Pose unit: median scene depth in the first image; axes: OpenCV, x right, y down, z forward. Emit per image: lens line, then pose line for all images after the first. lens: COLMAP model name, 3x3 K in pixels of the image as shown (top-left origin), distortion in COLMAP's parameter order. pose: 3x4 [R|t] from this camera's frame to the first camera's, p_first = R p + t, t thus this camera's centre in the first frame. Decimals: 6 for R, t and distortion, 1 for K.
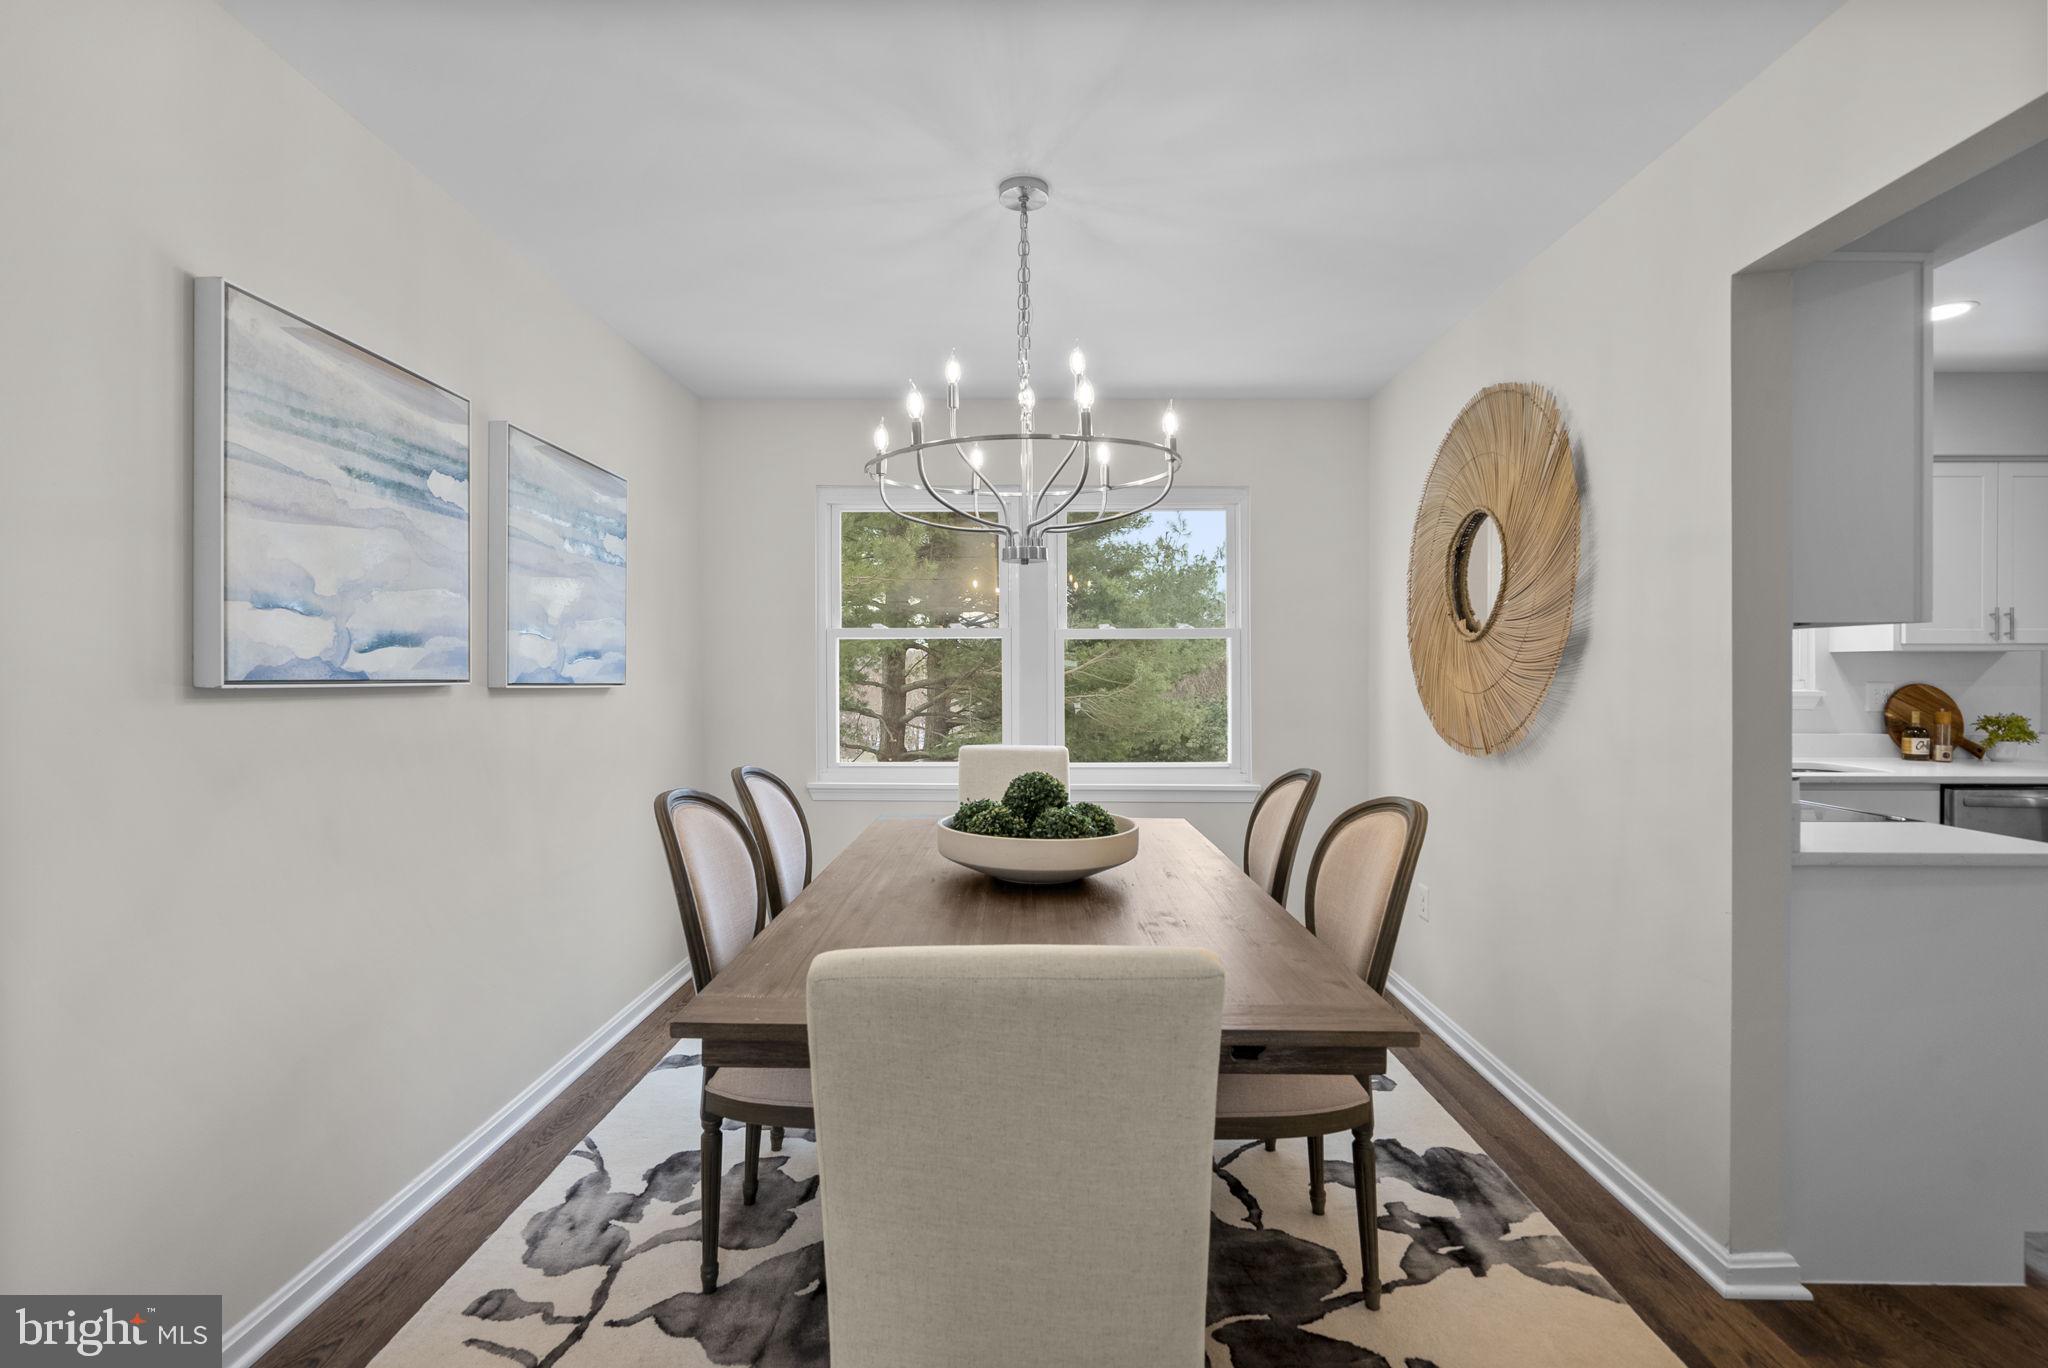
lens RADIAL K [[932.5, 0, 1025.4], [0, 932.5, 677.5], [0, 0, 1]] dist [-0.001809, -0.000047]
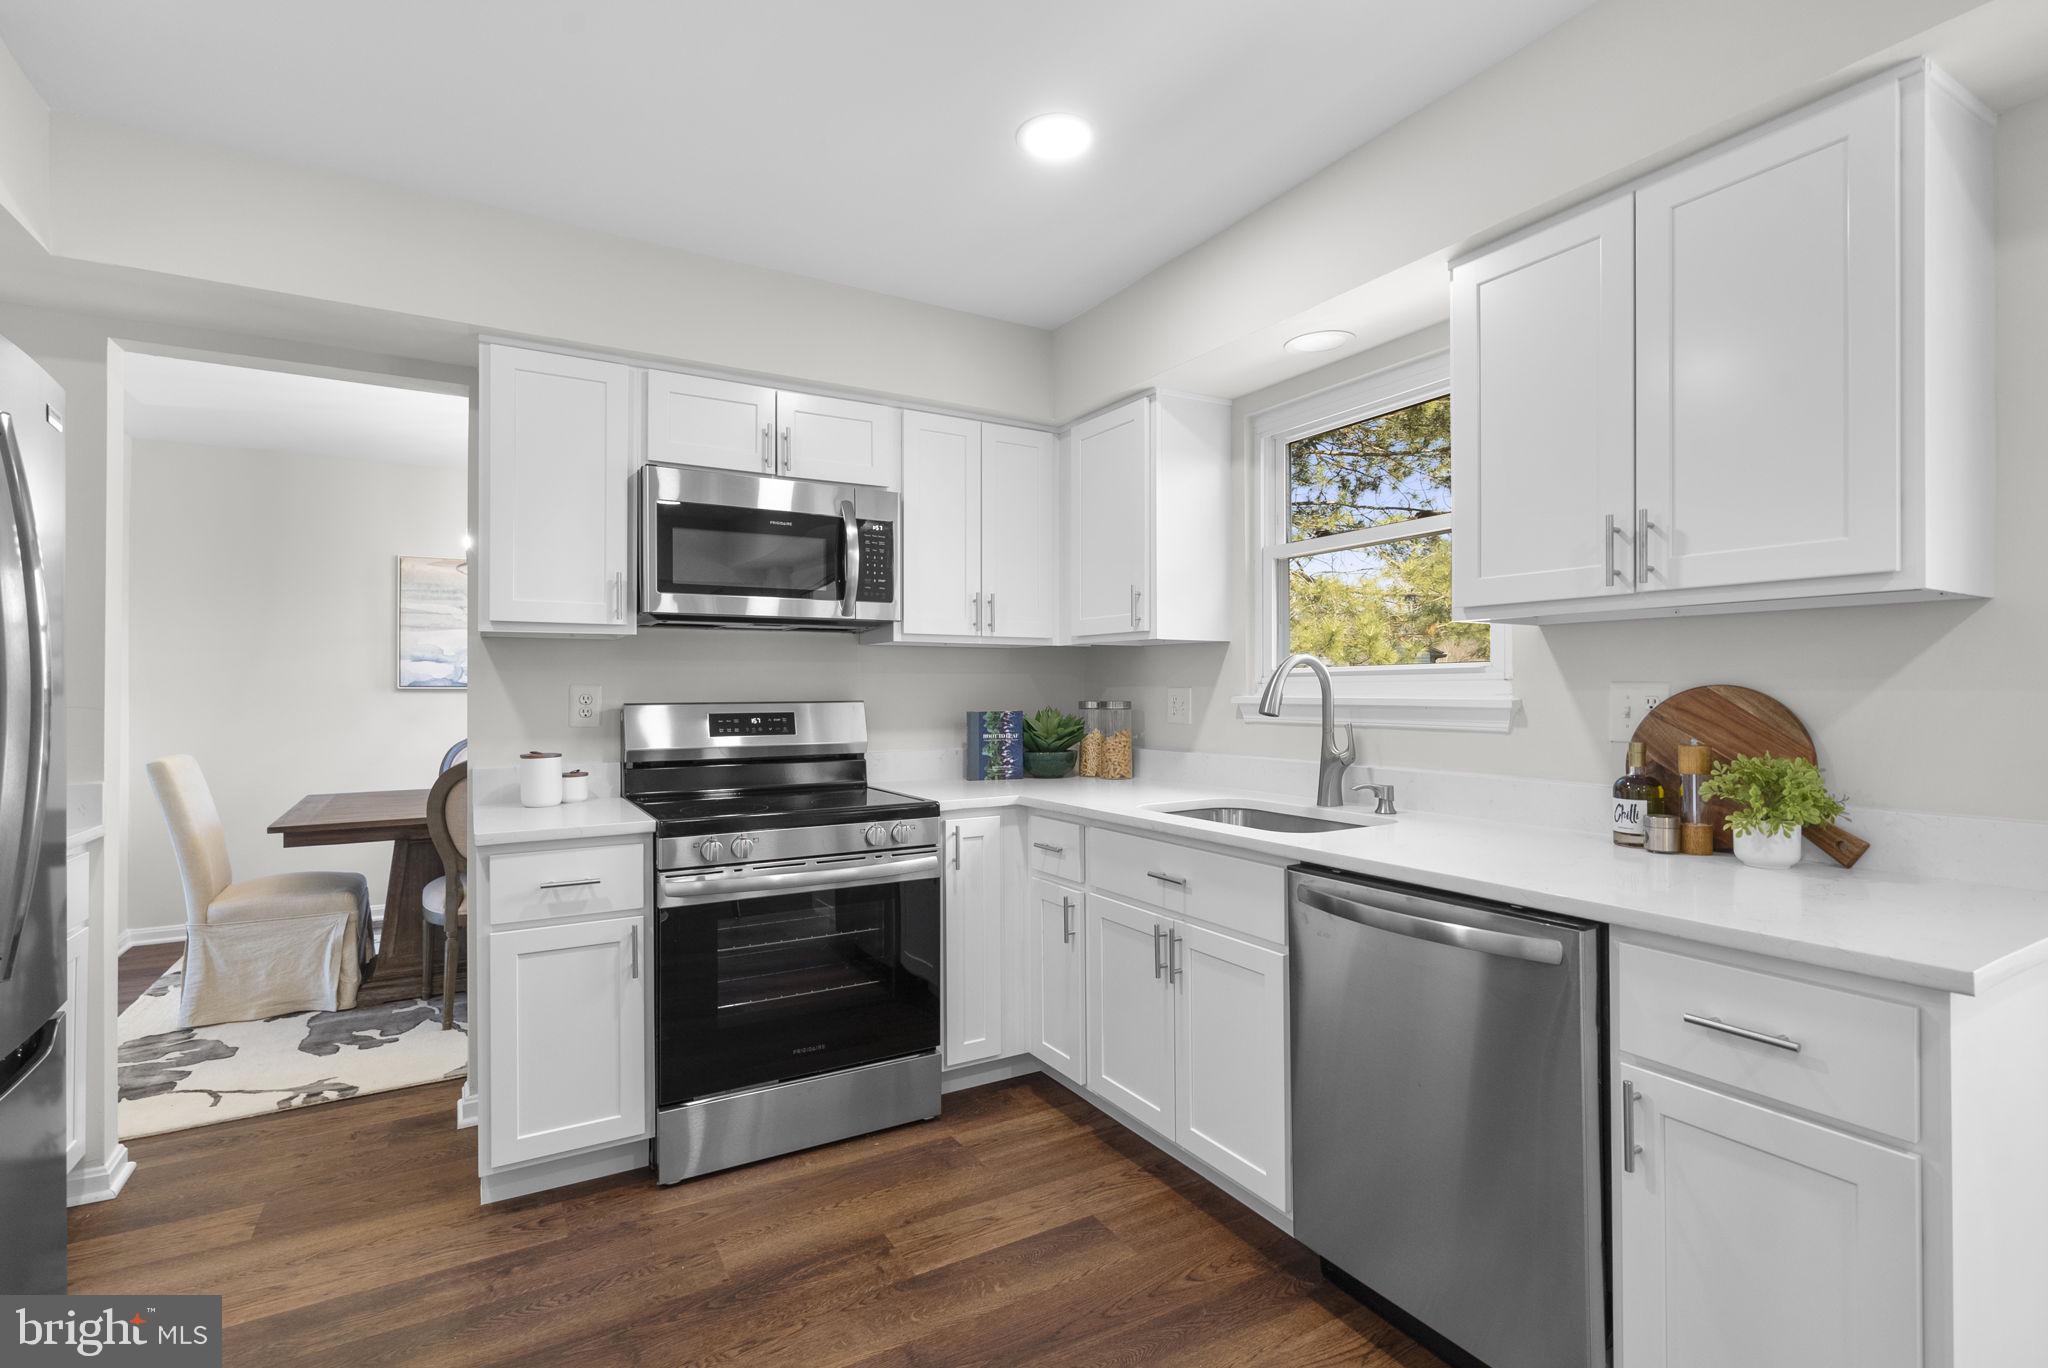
lens RADIAL K [[948.1, 0, 1029.0], [0, 948.1, 686.0], [0, 0, 1]] dist [-0.002246, 0.000430]
pose [[0.514999, -0.006077, -0.857169, 2.676751], [-0.000885, 0.999971, -0.007621, 0.026250], [0.857190, 0.004684, 0.514979, 1.078798]]
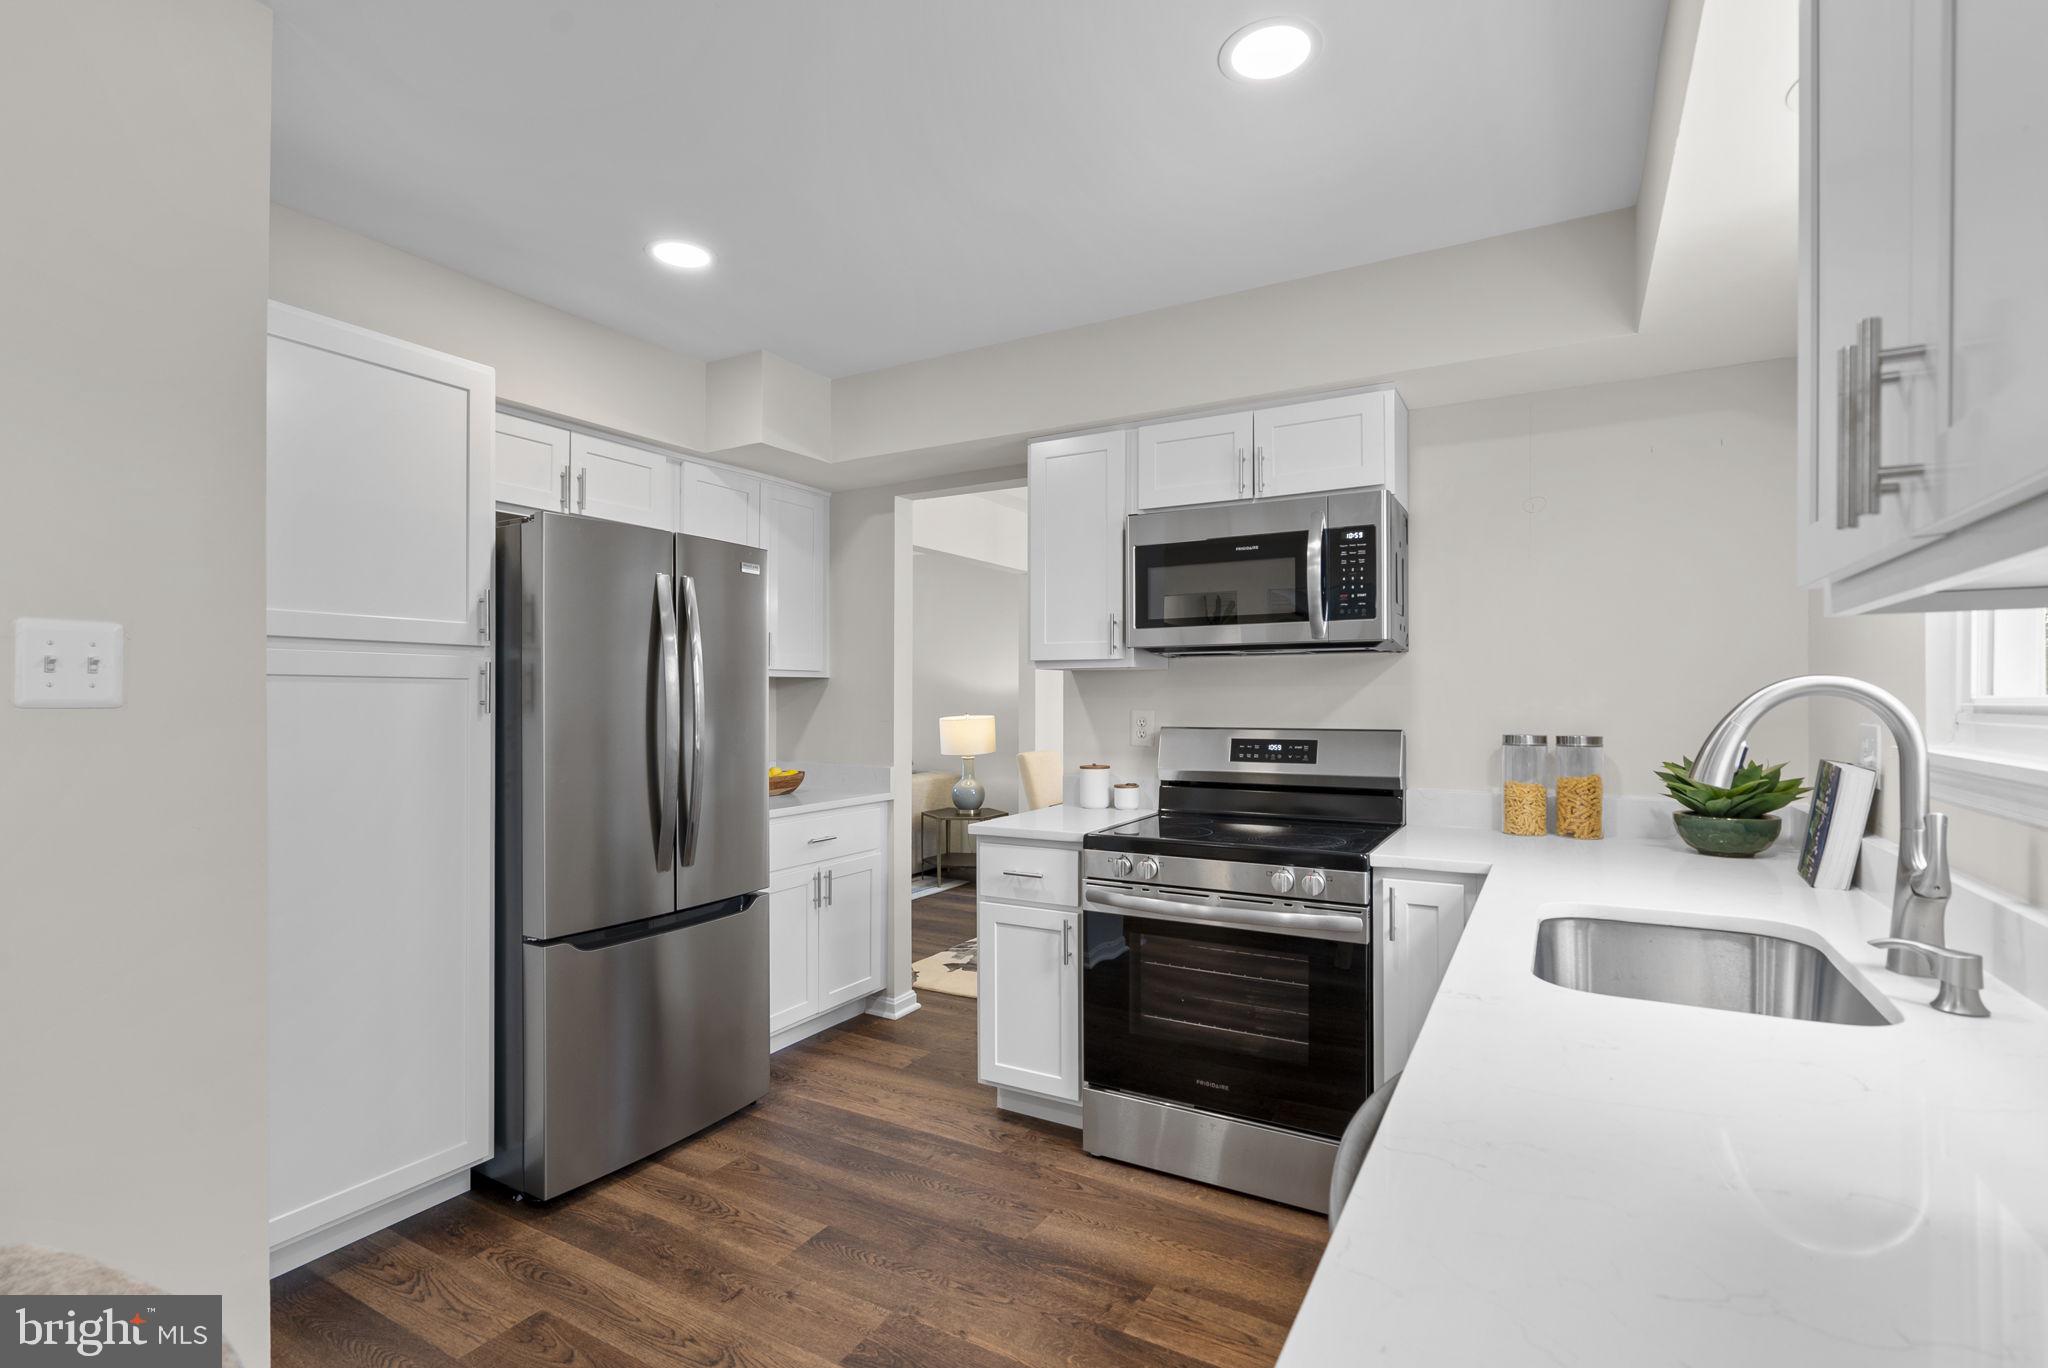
lens RADIAL K [[950.4, 0, 1021.1], [0, 950.4, 704.2], [0, 0, 1]] dist [-0.002212, 0.000120]
pose [[-0.487374, 0.004938, -0.873179, 2.646292], [-0.004391, 0.999958, 0.008106, -0.012479], [0.873182, 0.007785, -0.487332, 1.963494]]
